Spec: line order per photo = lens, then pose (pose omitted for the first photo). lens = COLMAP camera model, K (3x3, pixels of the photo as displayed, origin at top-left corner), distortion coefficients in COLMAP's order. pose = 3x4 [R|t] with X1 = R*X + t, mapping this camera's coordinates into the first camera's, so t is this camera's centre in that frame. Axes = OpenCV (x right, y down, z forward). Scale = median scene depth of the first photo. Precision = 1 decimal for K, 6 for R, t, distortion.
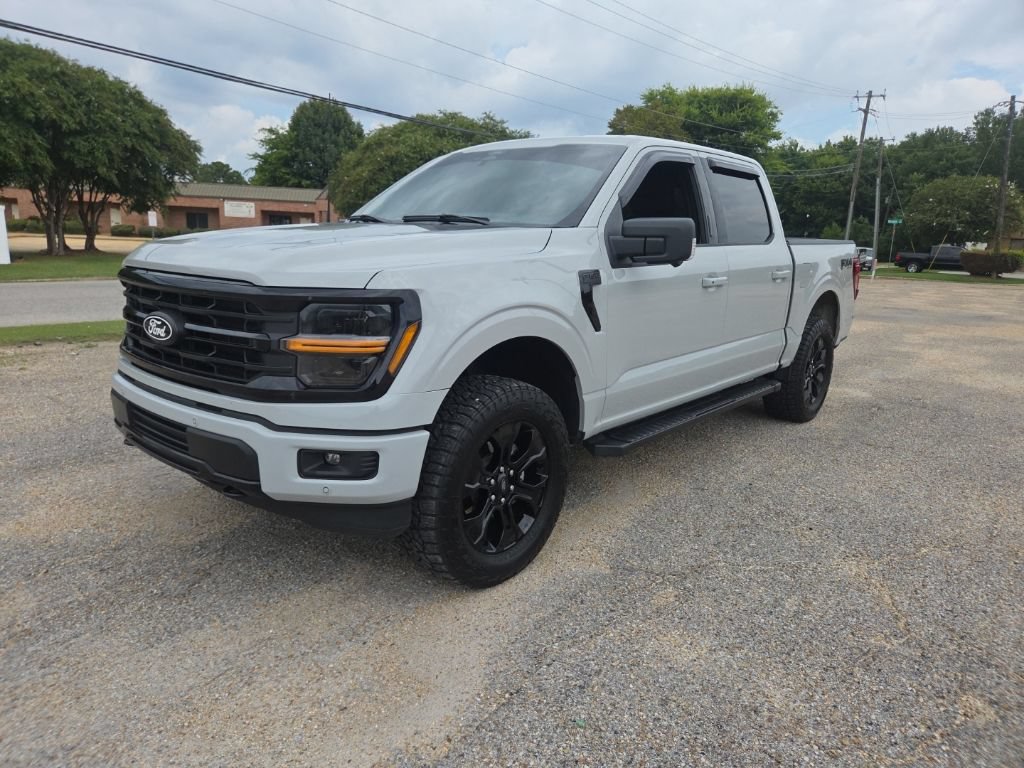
lens RADIAL K [[688.5, 0, 501.5], [0, 688.5, 363.6], [0, 0, 1]] dist [0.071842, -0.062242]
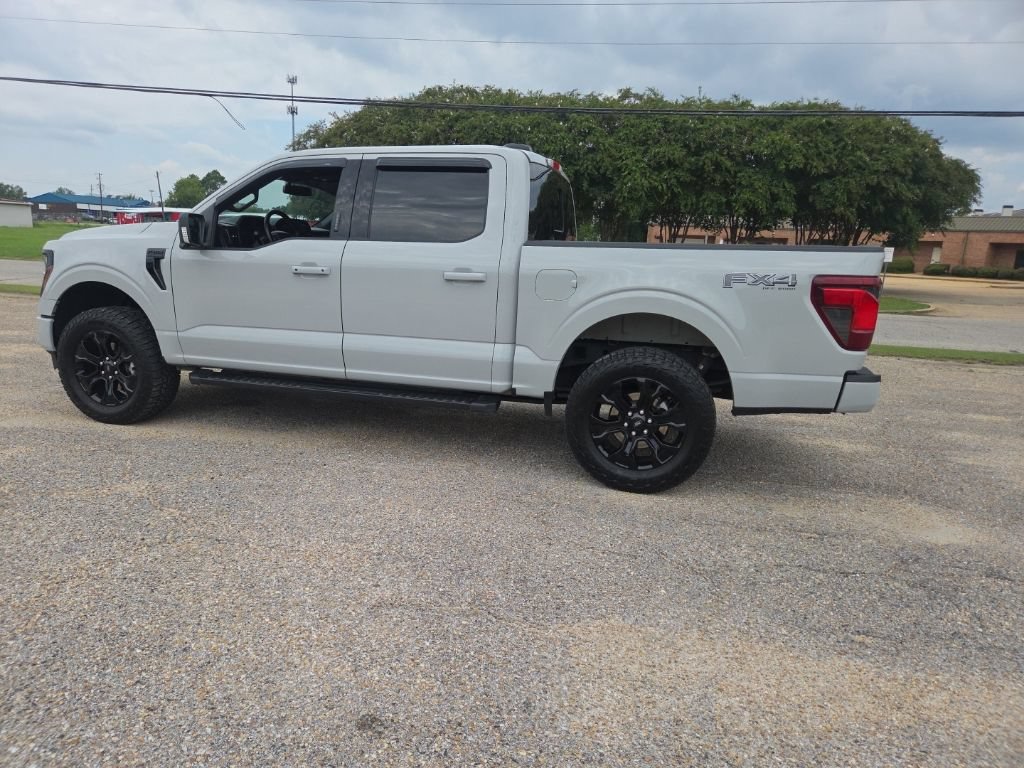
lens RADIAL K [[688.5, 0, 502.8], [0, 688.5, 385.6], [0, 0, 1]] dist [0.071842, -0.062242]
pose [[0.419293, 0.164920, -0.892746, 0.206014], [-0.190719, 0.977419, 0.090988, -0.013697], [0.887592, 0.132113, 0.441278, 0.113127]]
